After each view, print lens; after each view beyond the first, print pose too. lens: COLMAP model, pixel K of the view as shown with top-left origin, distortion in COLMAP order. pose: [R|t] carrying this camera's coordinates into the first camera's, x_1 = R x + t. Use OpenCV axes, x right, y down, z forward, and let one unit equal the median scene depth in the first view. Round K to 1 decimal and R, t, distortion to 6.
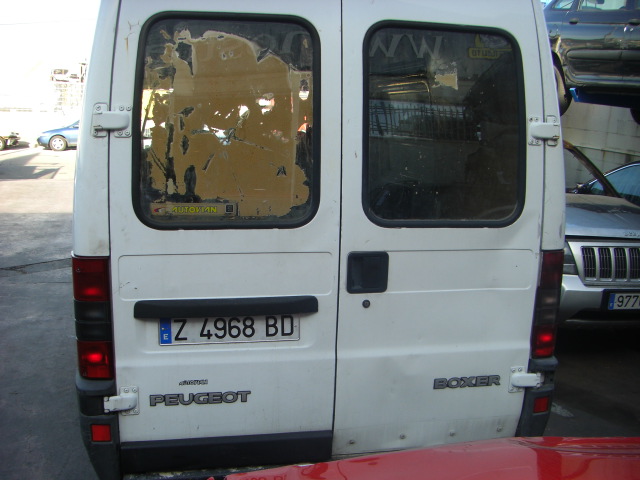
lens RADIAL K [[742.9, 0, 319.5], [0, 742.9, 282.3], [0, 0, 1]] dist [-0.229104, 0.265129]
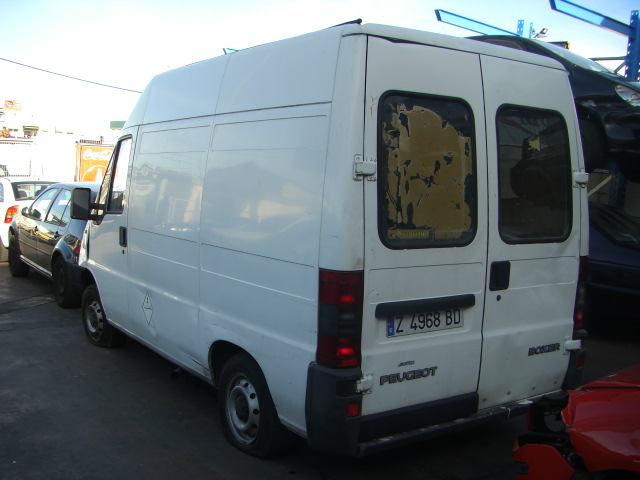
lens RADIAL K [[742.9, 0, 319.5], [0, 742.9, 282.3], [0, 0, 1]] dist [-0.229104, 0.265129]
pose [[0.921989, -0.054712, 0.383330, -0.829205], [0.079759, 0.995572, -0.049742, 0.043474], [-0.378912, 0.076436, 0.922271, -0.191901]]
